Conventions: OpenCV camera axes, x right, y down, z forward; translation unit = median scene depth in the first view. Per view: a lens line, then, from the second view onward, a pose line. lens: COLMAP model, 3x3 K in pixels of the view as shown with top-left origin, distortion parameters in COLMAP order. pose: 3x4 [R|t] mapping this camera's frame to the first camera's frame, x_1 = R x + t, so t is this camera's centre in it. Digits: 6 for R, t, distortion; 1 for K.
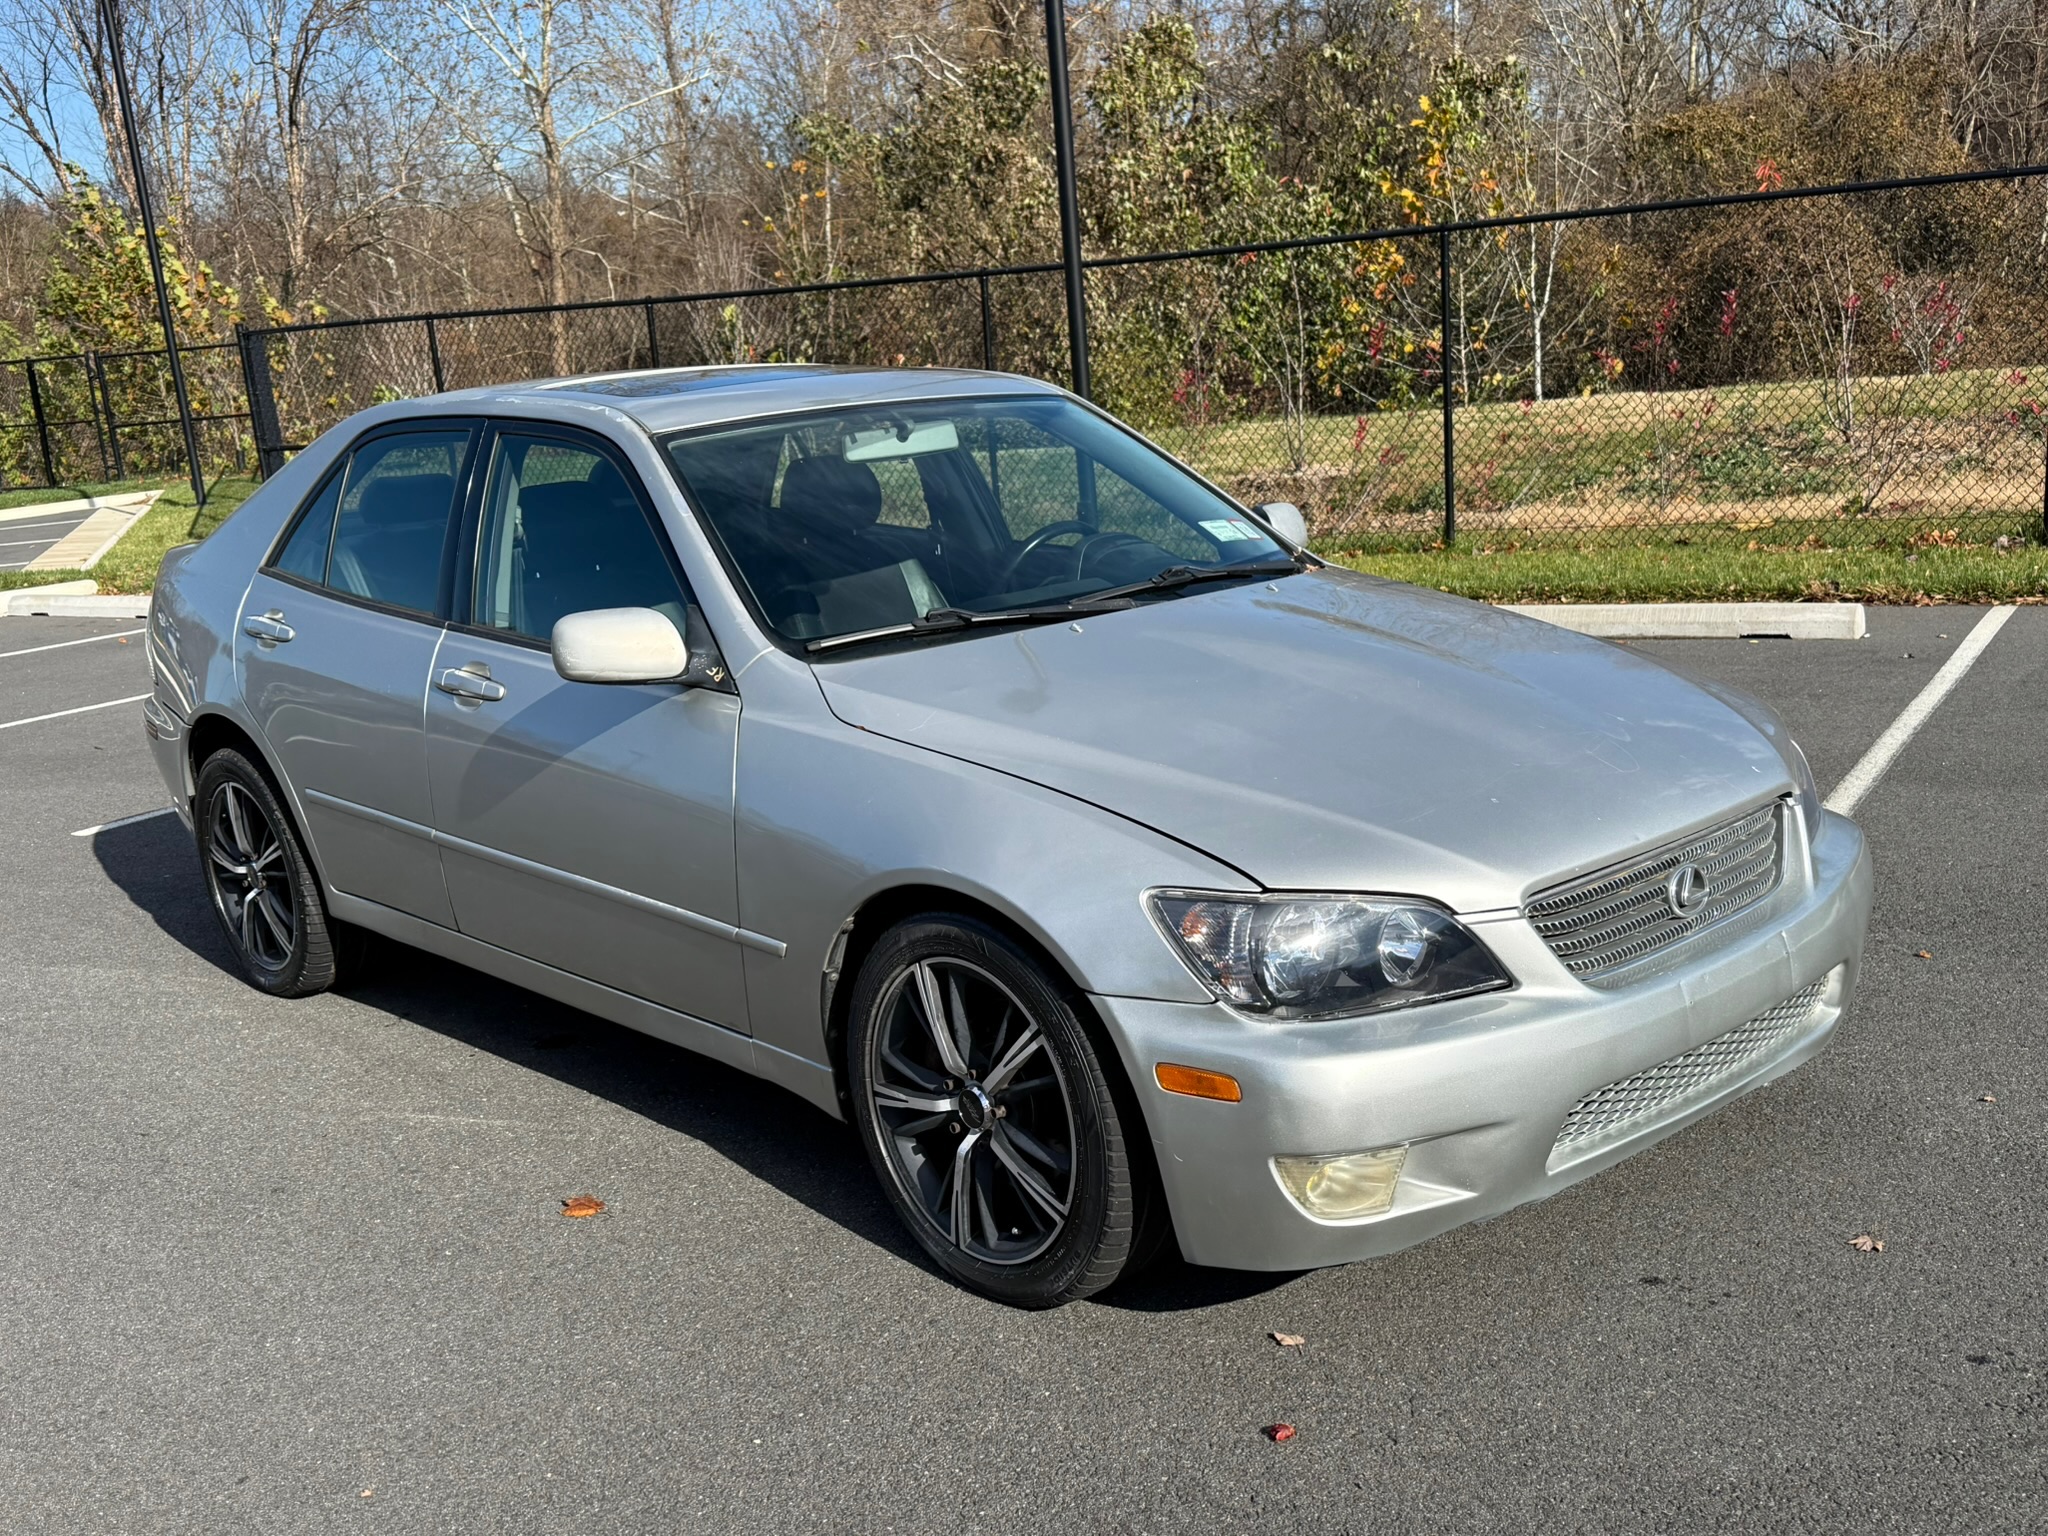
lens RADIAL K [[2101.4, 0, 1021.6], [0, 2101.4, 816.0], [0, 0, 1]] dist [0.043642, -0.061772]
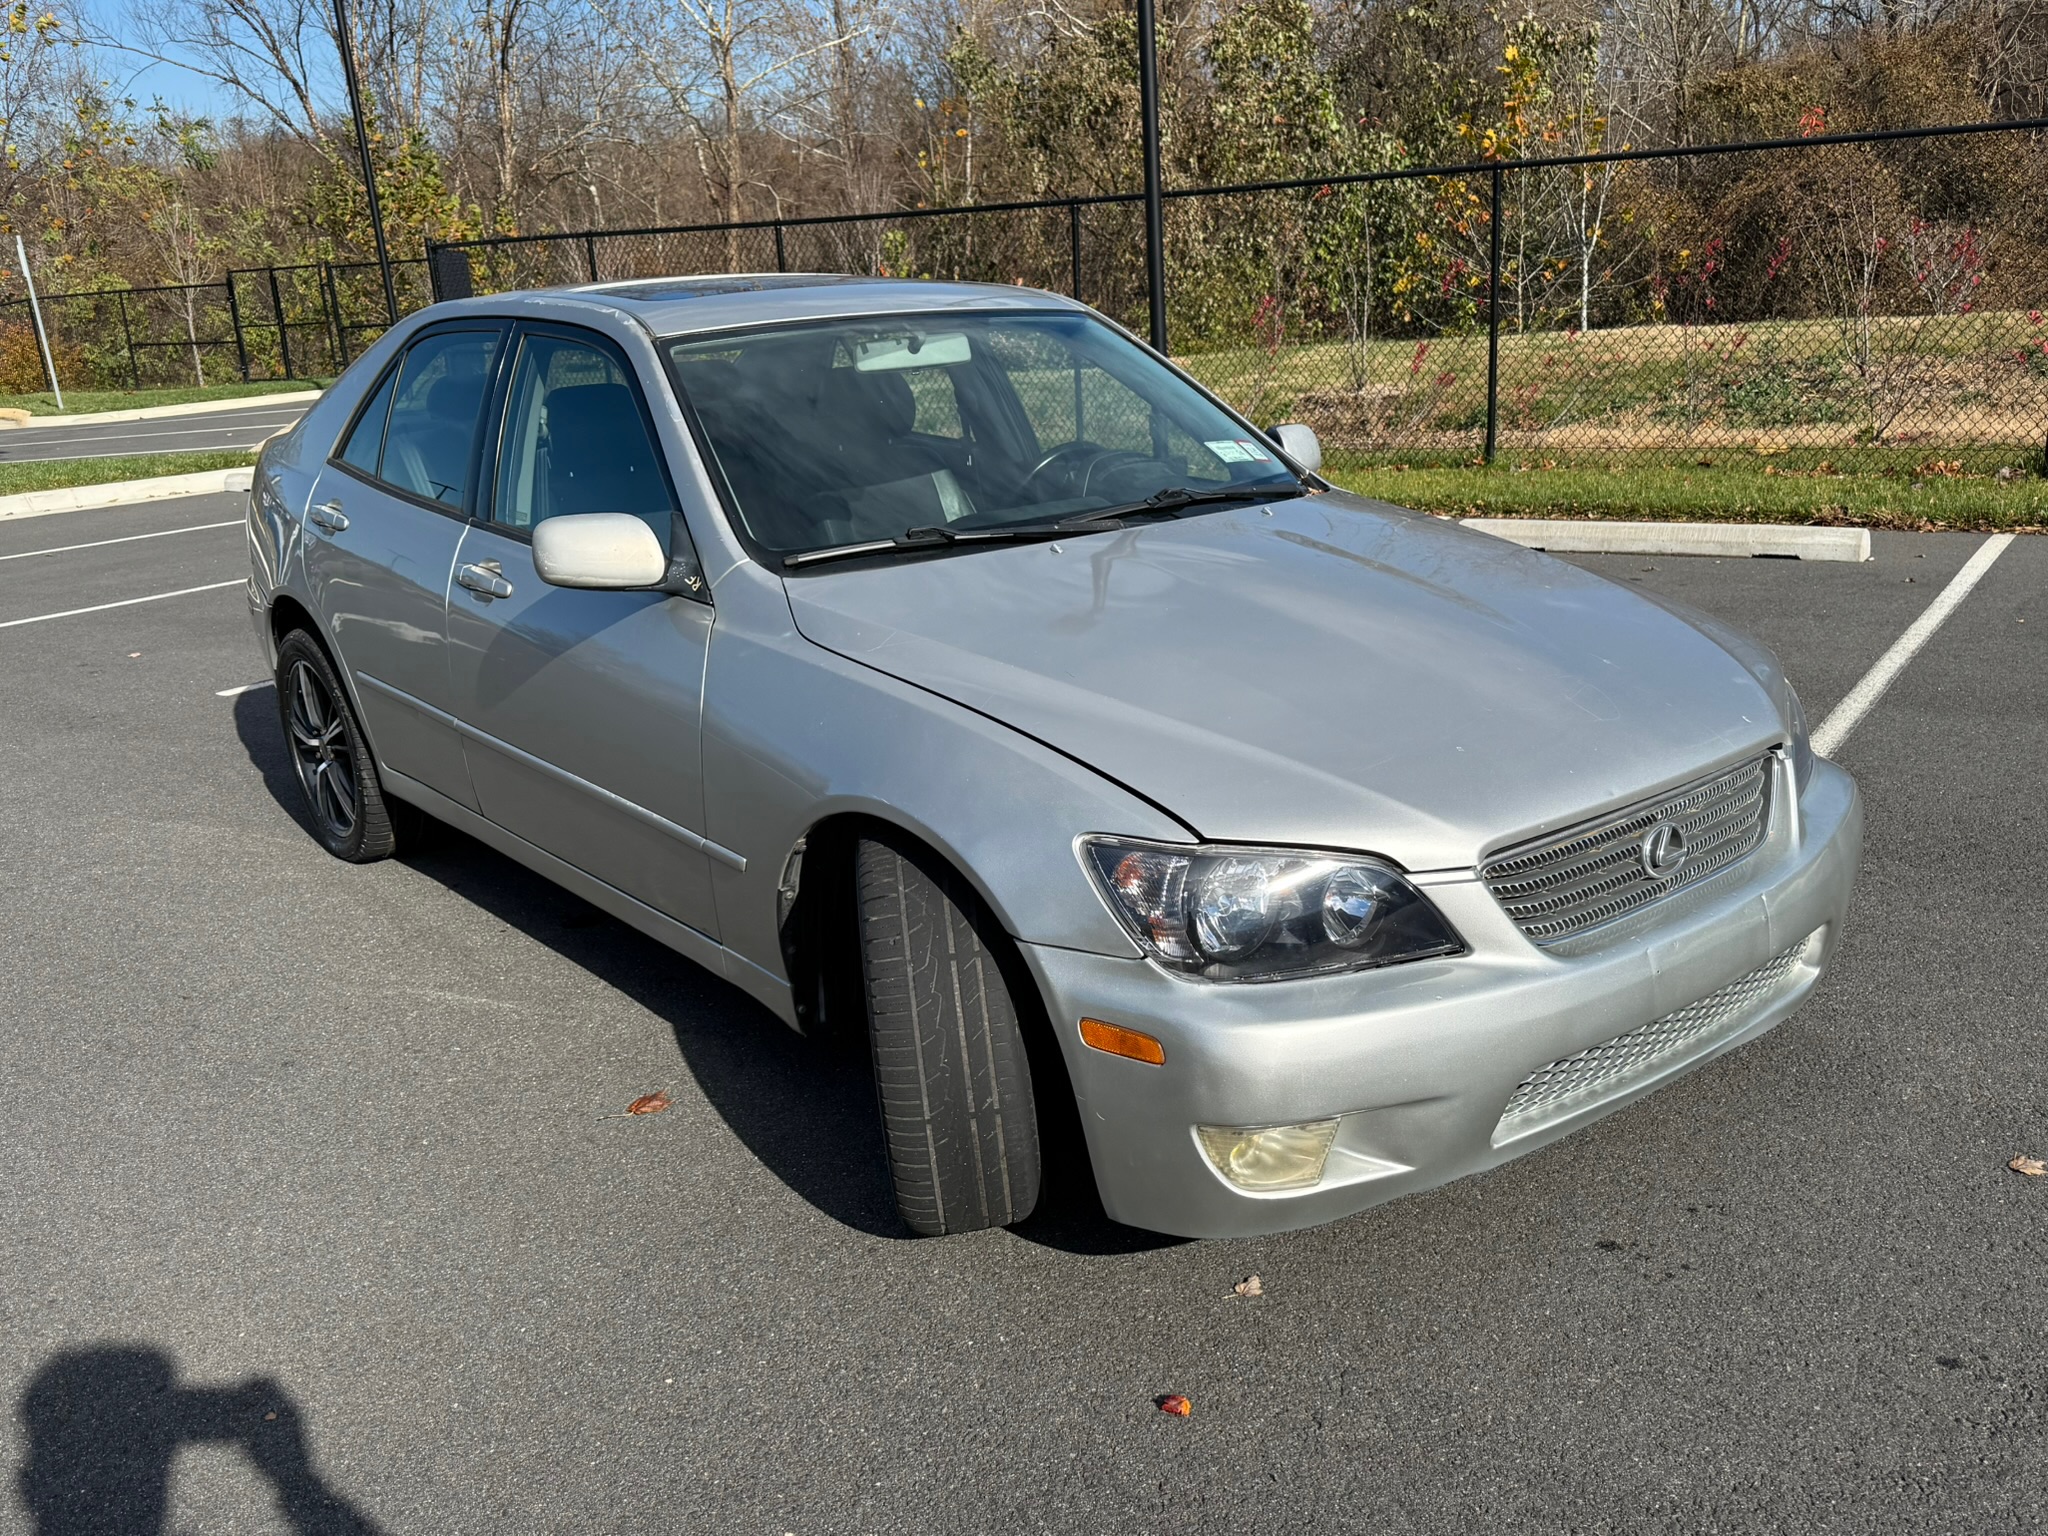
lens RADIAL K [[1834.5, 0, 1024.0], [0, 1834.5, 768.0], [0, 0, 1]] dist [0.006384, 0.006096]
pose [[0.998339, 0.033860, -0.046610, 0.043596], [-0.031747, 0.998467, 0.045351, -0.019419], [0.048074, -0.043796, 0.997883, 0.108583]]
